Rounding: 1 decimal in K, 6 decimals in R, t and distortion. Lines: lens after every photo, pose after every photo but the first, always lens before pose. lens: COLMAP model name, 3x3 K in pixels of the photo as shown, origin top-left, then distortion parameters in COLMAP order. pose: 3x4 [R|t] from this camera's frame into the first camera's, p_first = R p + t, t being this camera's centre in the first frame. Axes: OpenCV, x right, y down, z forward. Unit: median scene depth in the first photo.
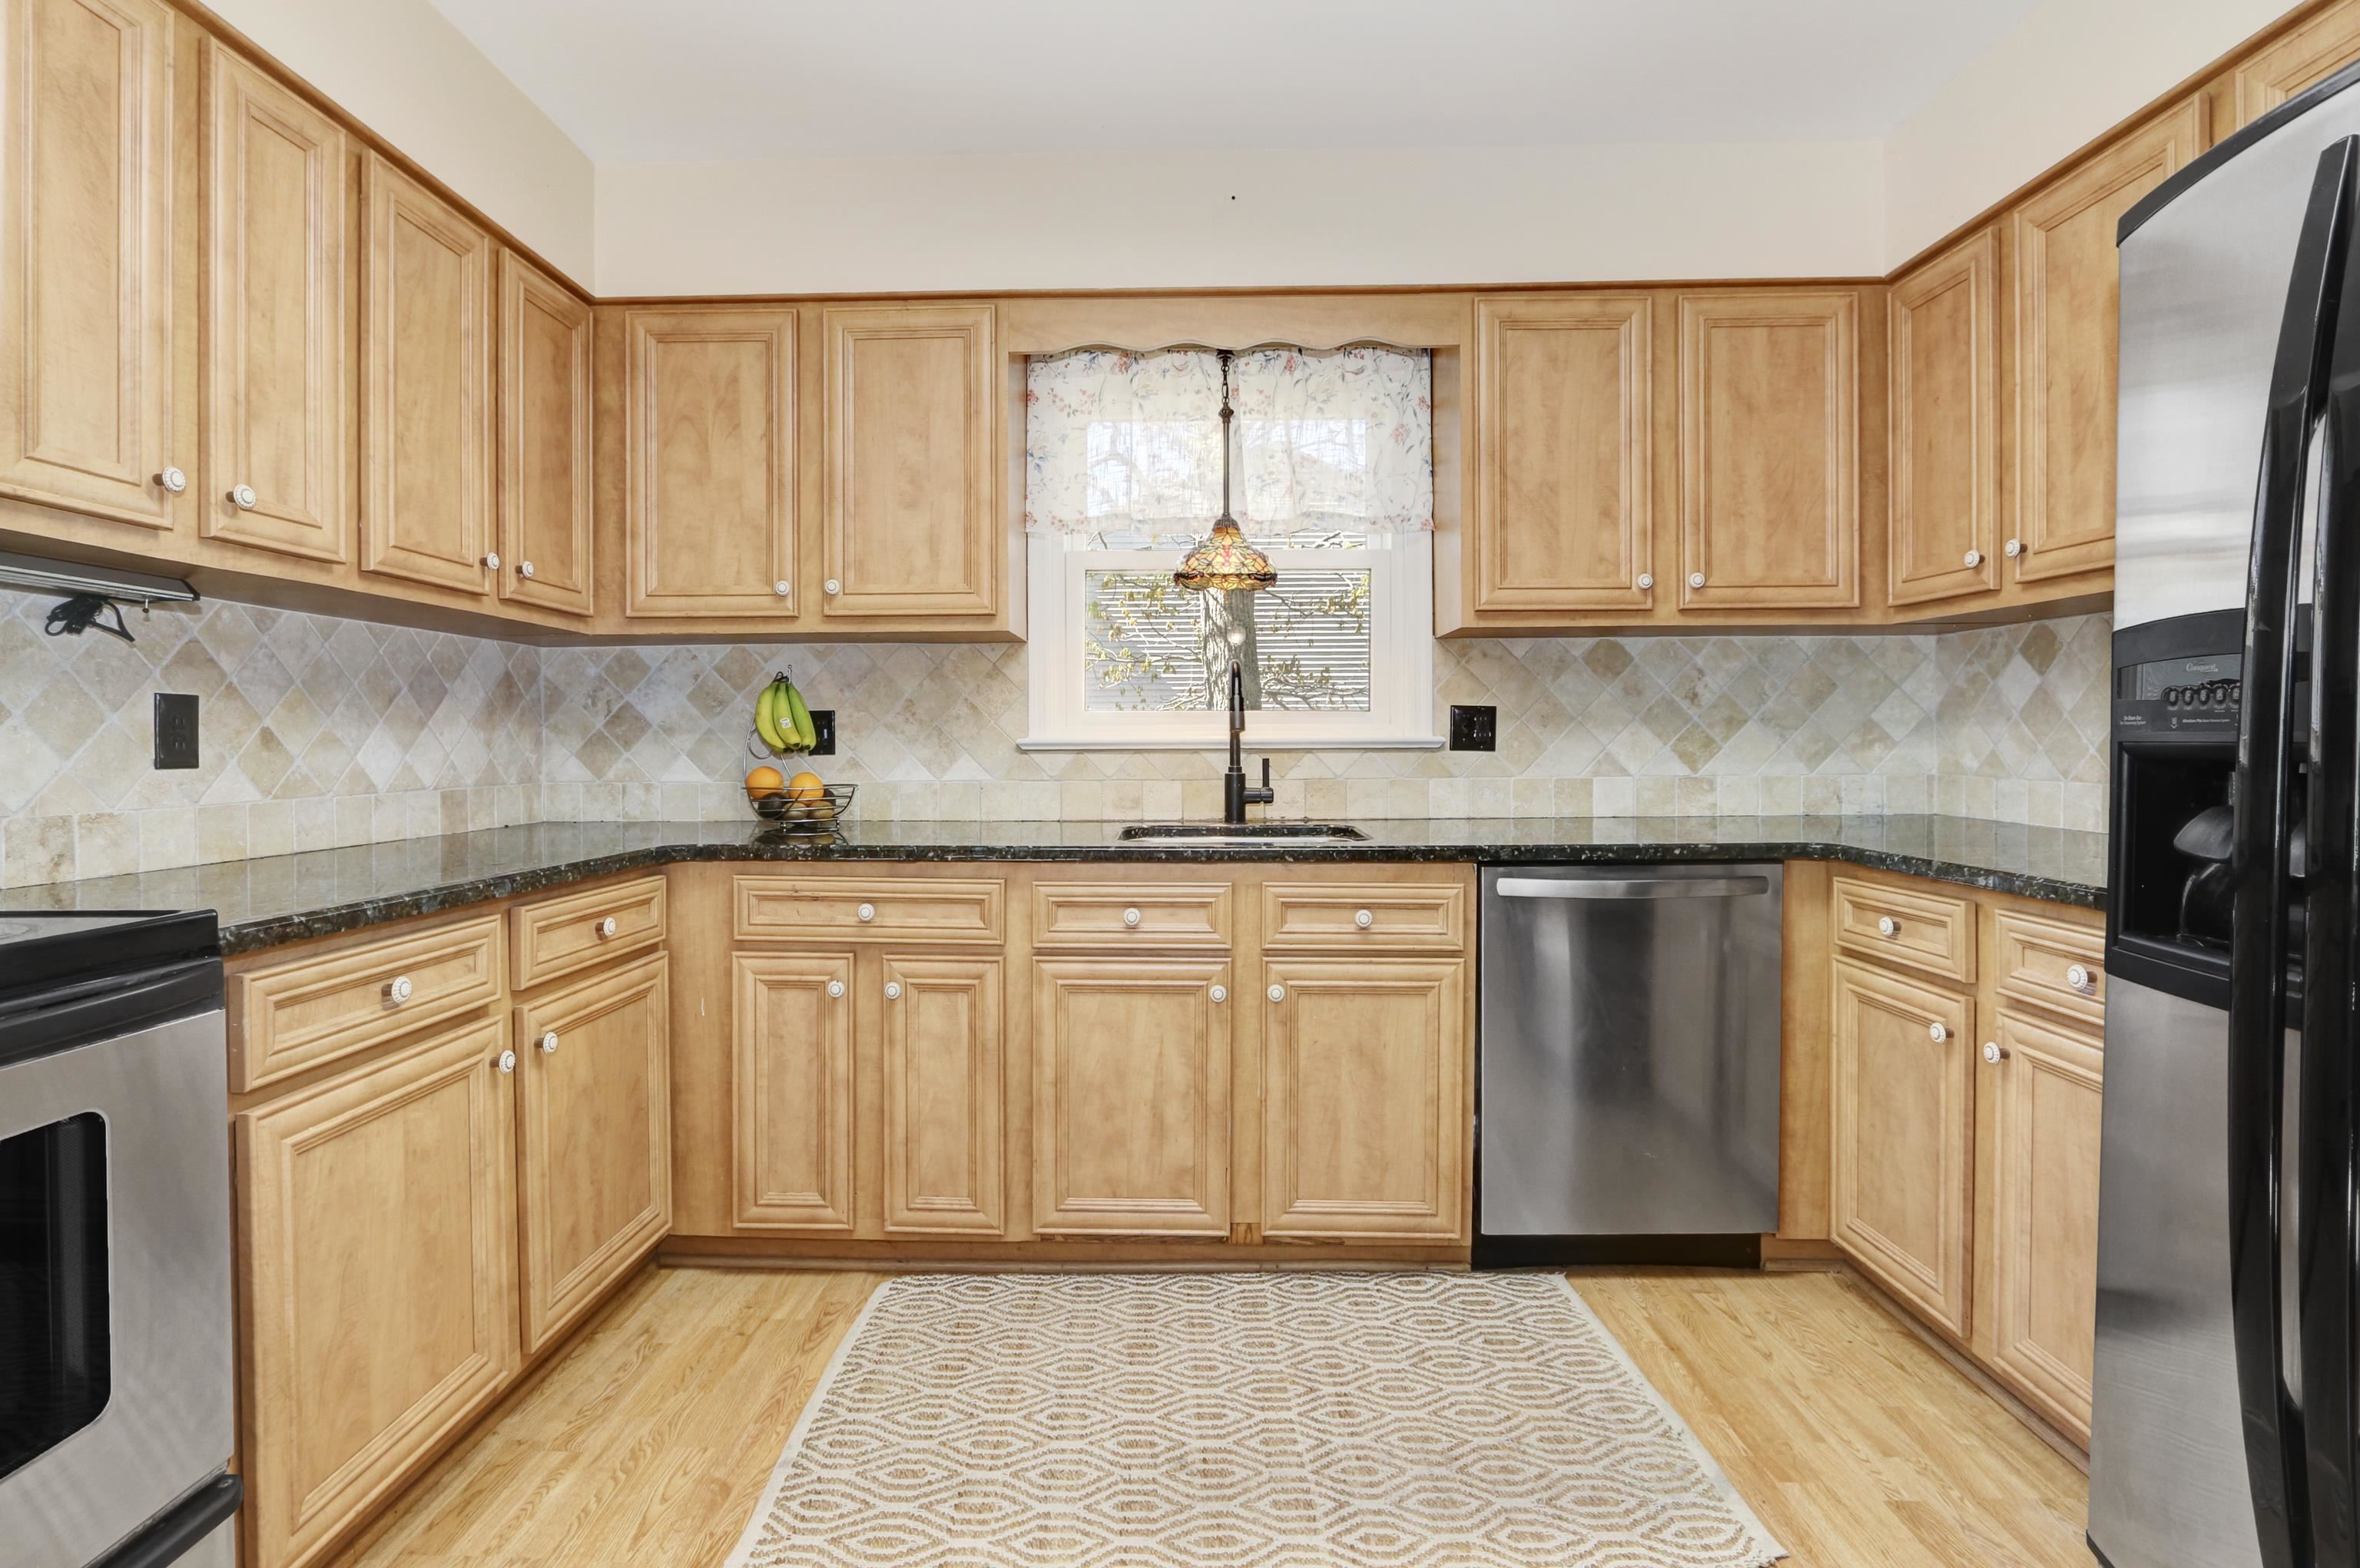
lens RADIAL K [[1126.5, 0, 1168.8], [0, 1126.5, 754.4], [0, 0, 1]] dist [-0.016866, -0.000302]
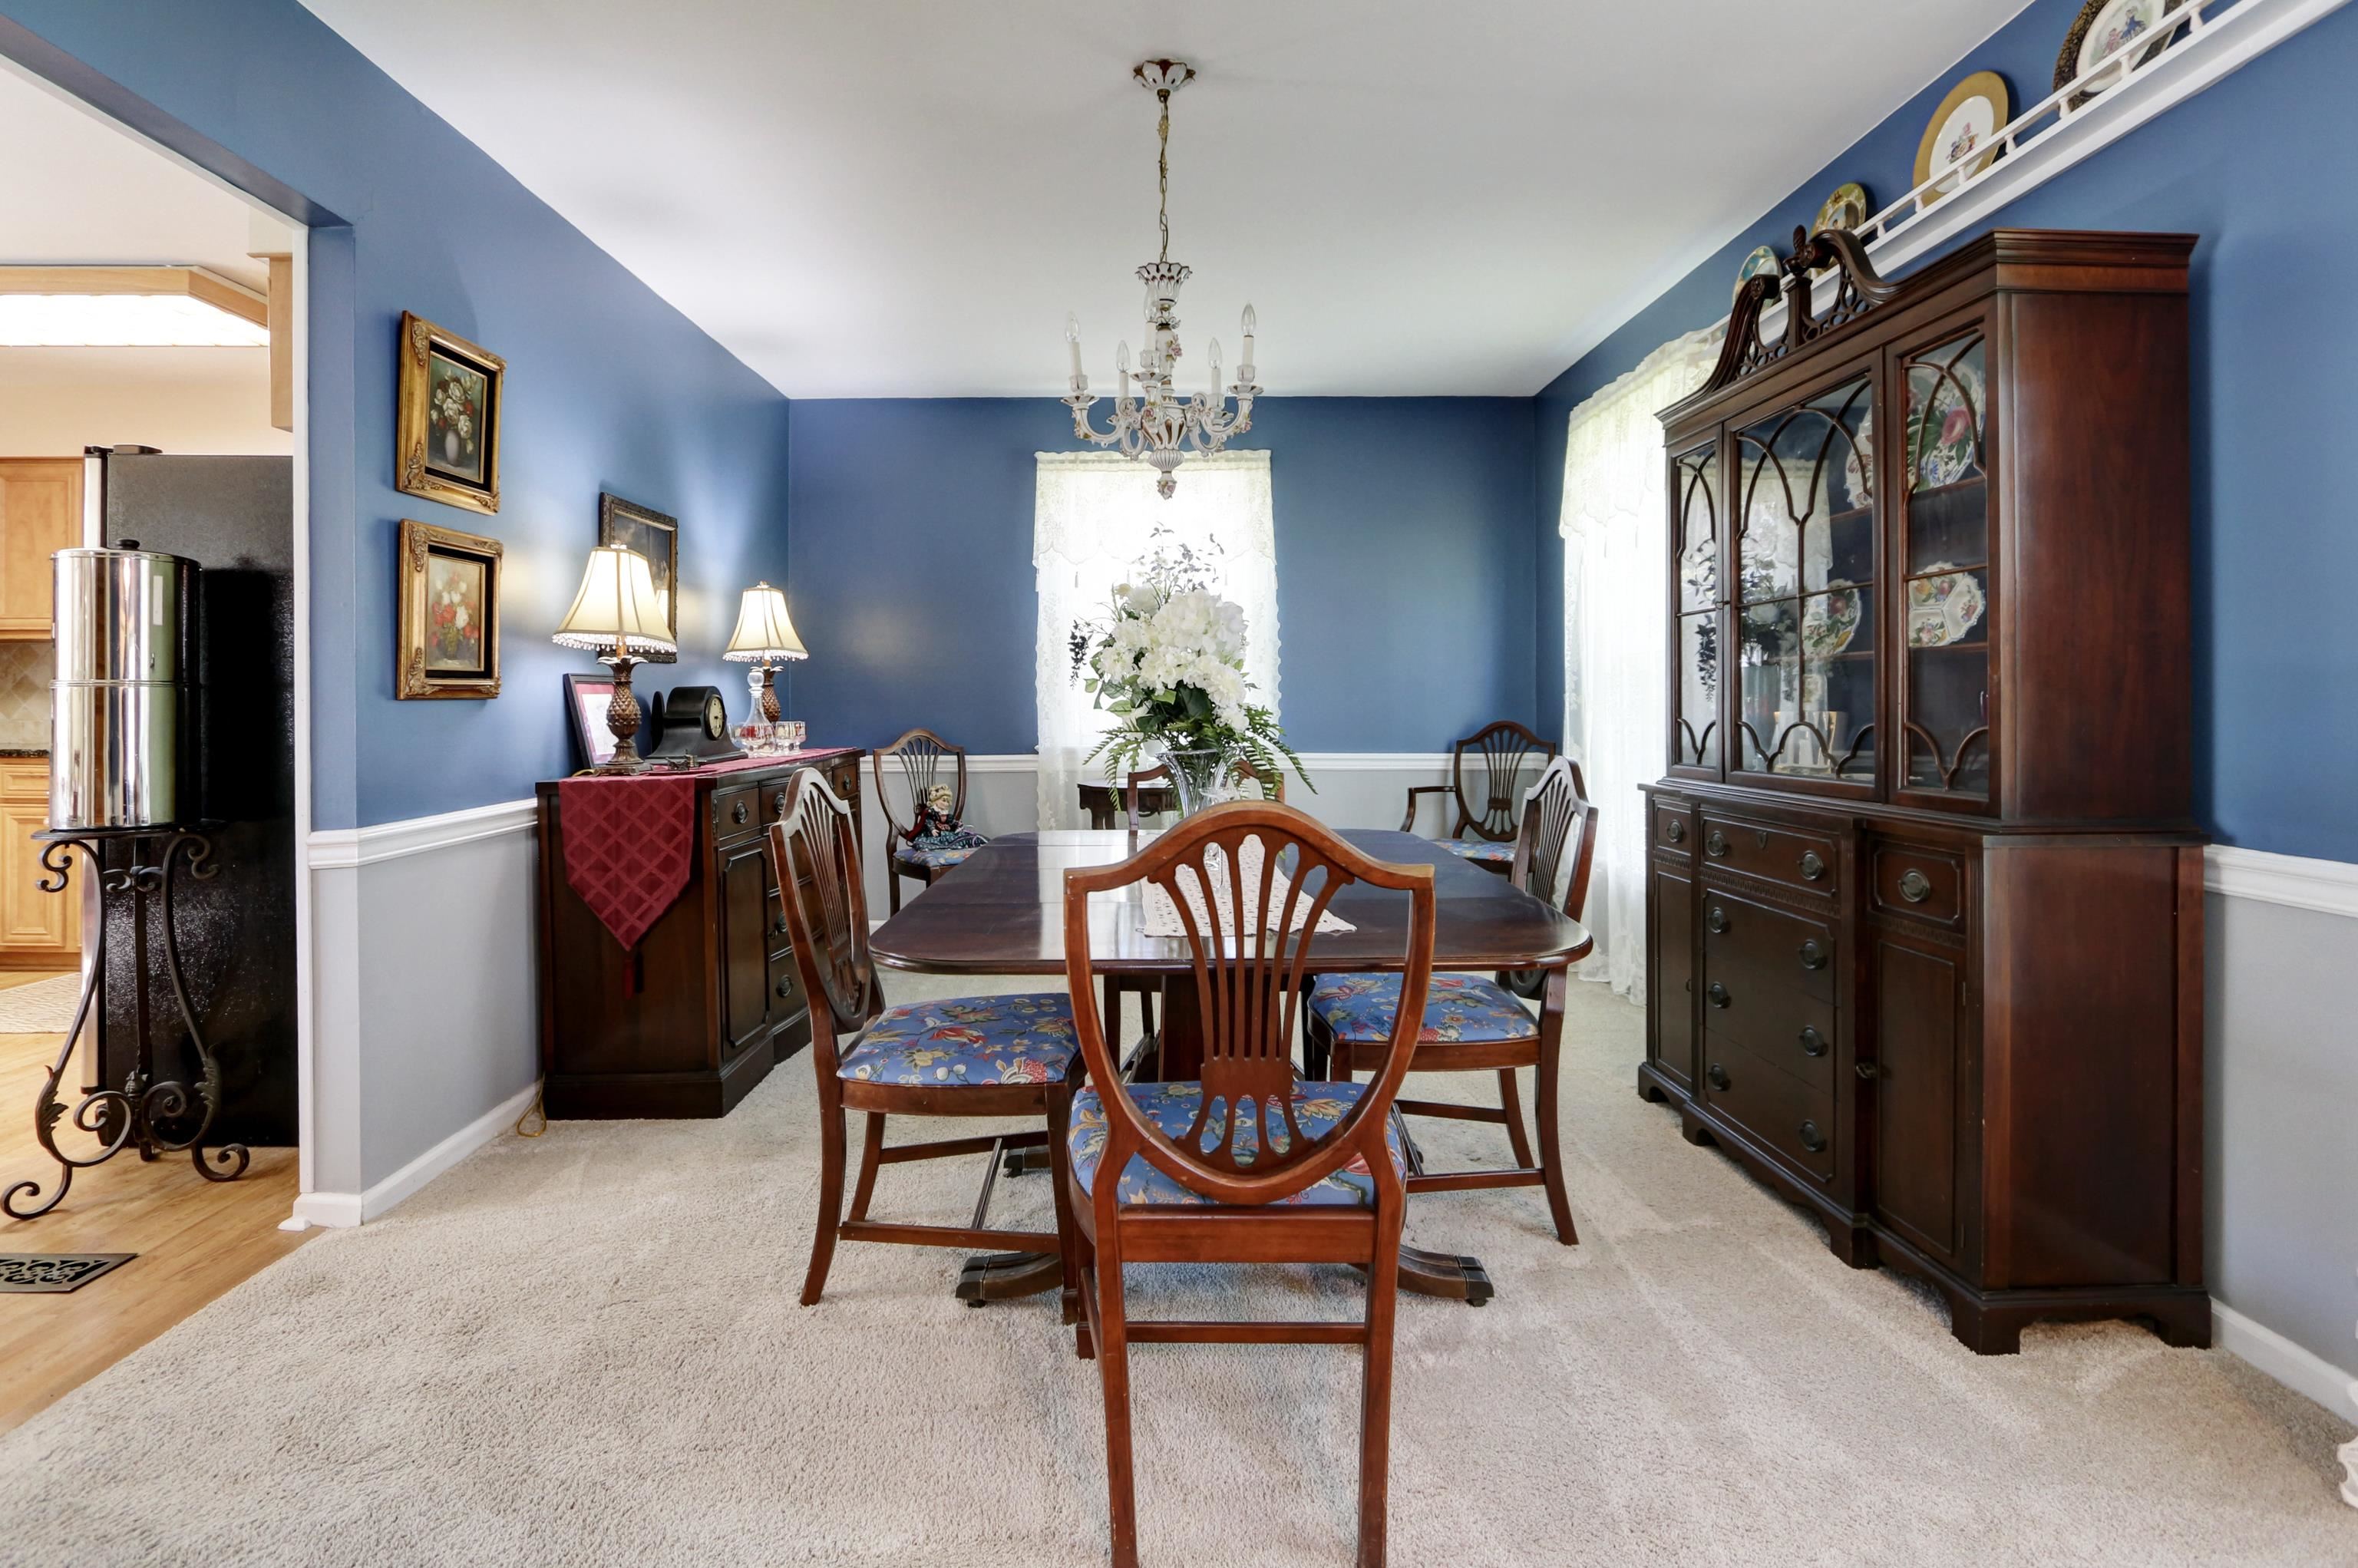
lens RADIAL K [[1108.0, 0, 1183.3], [0, 1108.0, 702.7], [0, 0, 1]] dist [-0.019453, 0.000366]
pose [[0.998422, 0.000470, 0.056160, 1.583853], [-0.000053, 0.999972, -0.007420, 0.011889], [-0.056162, 0.007405, 0.998394, -1.016365]]
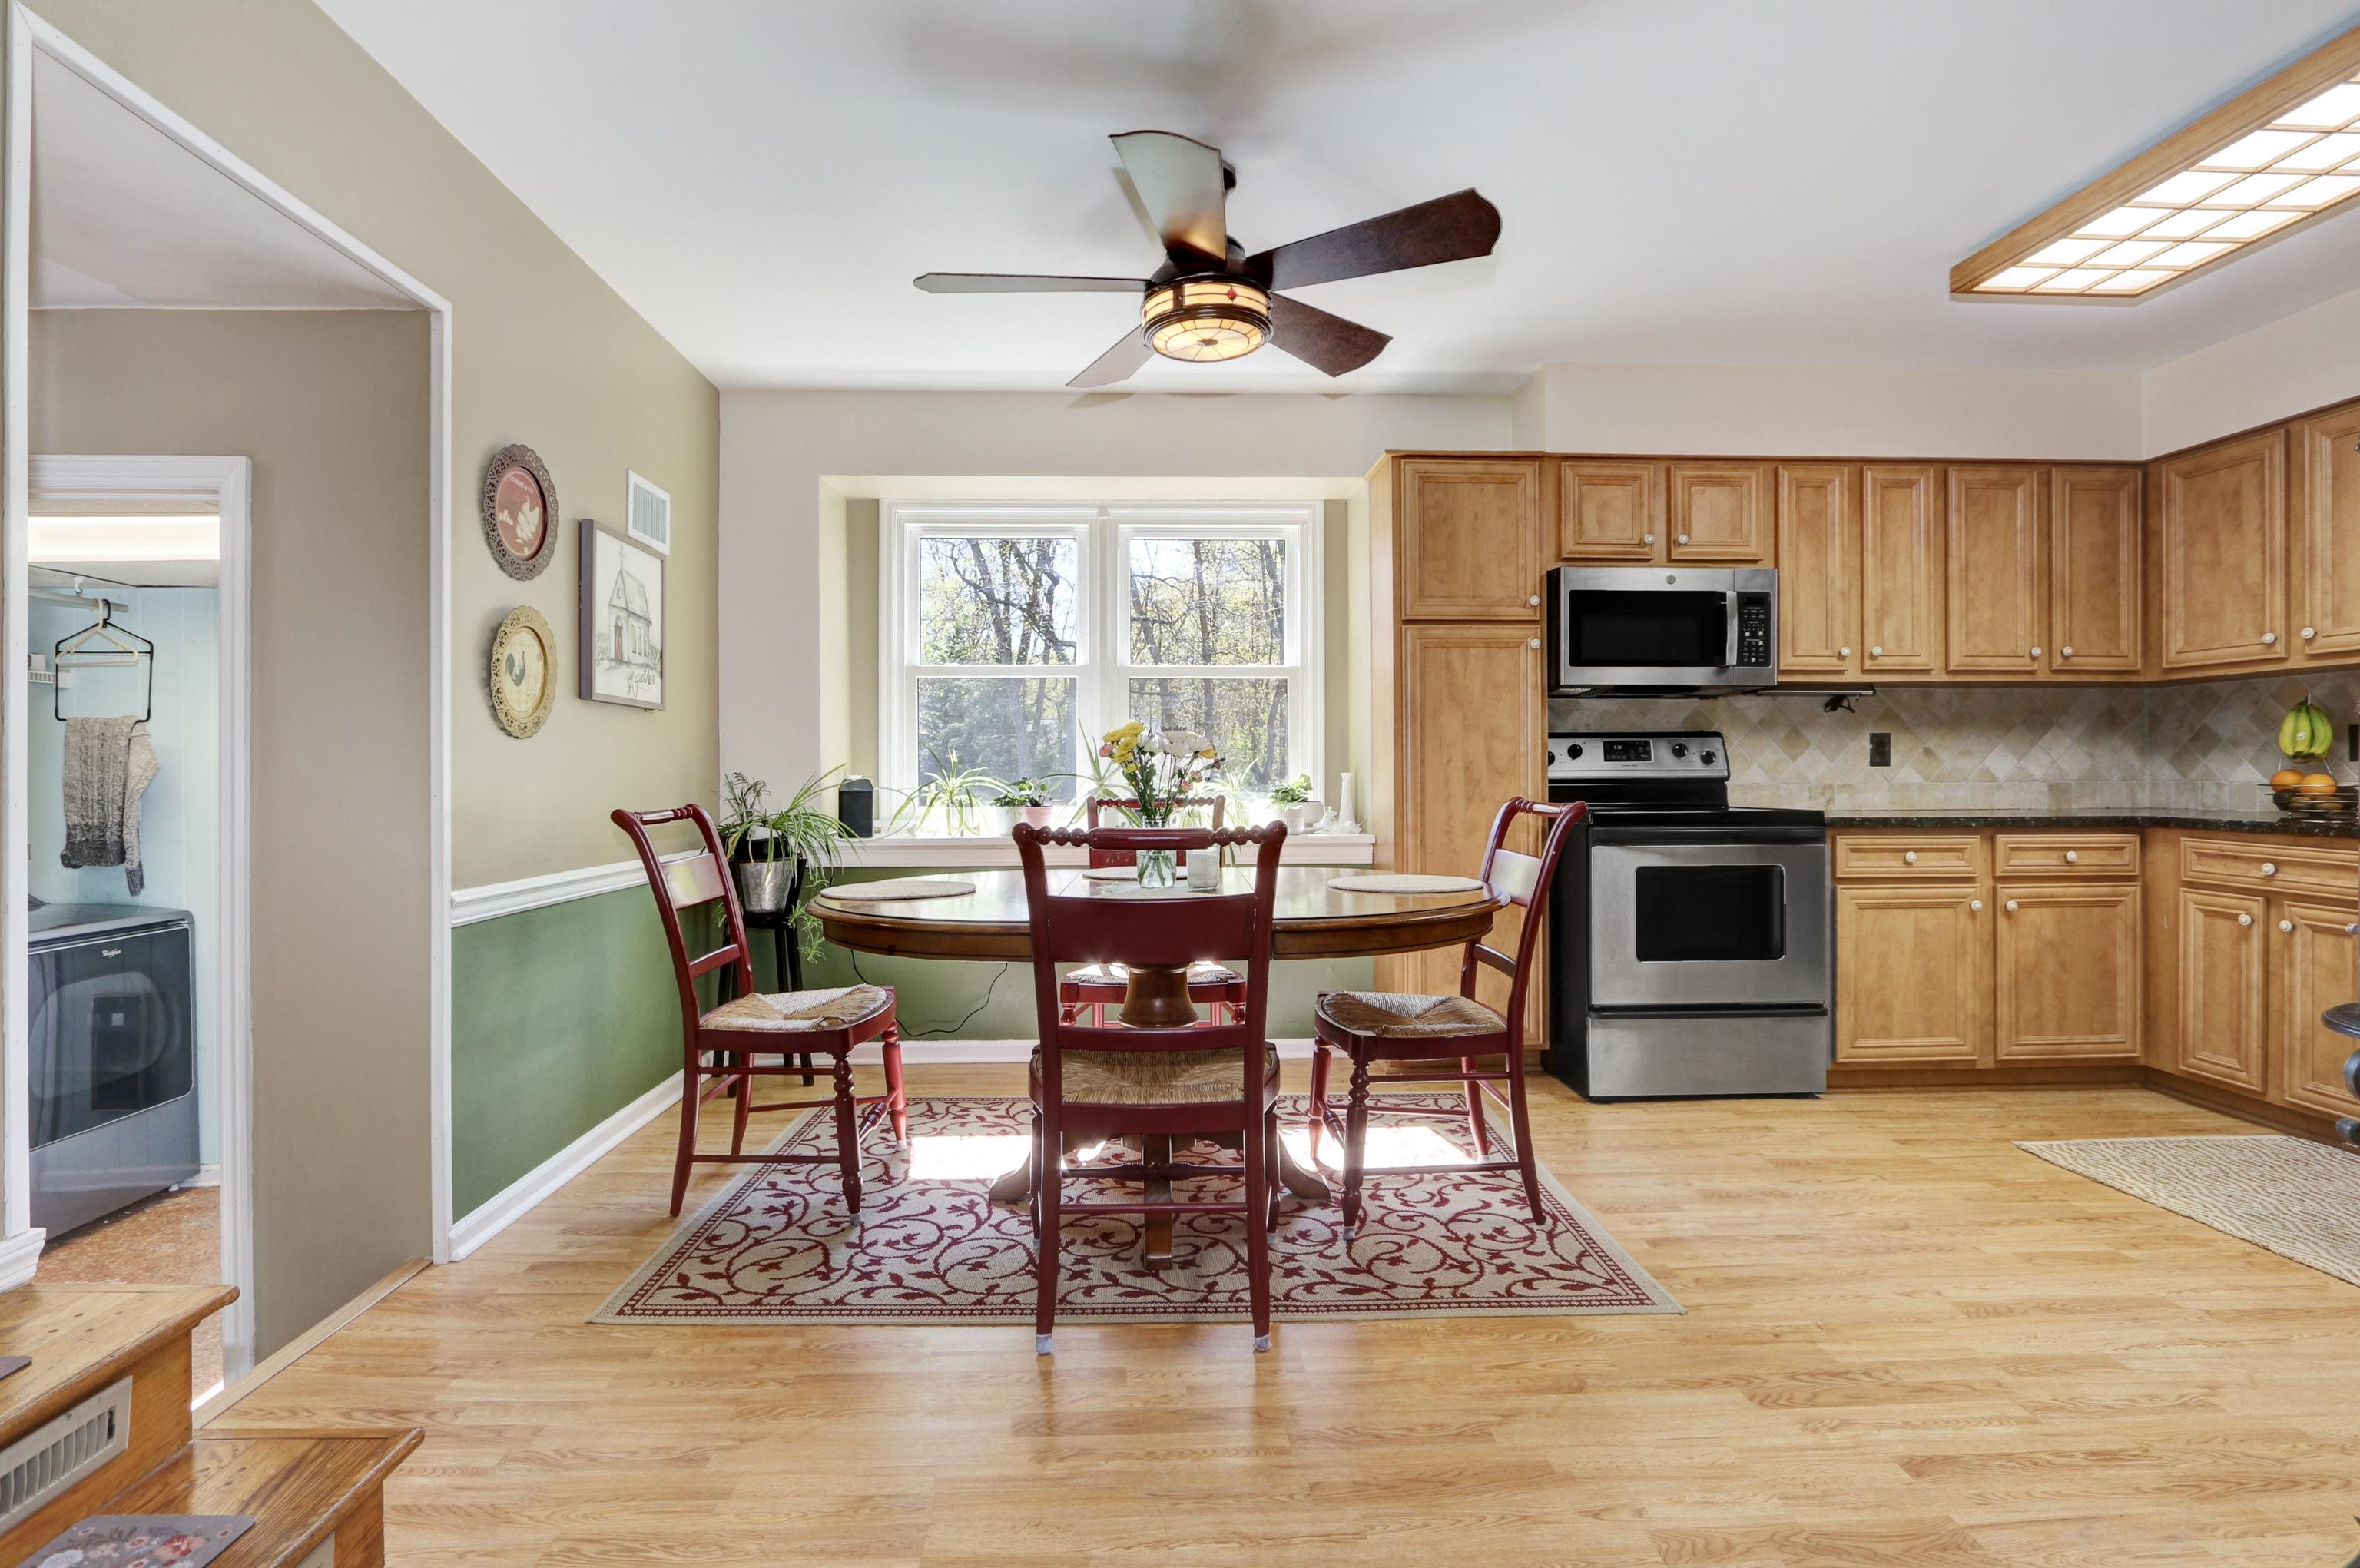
lens RADIAL K [[1102.1, 0, 1174.5], [0, 1102.1, 770.9], [0, 0, 1]] dist [-0.013474, 0.000211]
pose [[0.073008, 0.003712, -0.997324, 0.999409], [-0.004724, 0.999983, 0.003376, 0.017422], [0.997320, 0.004465, 0.073024, -0.482573]]
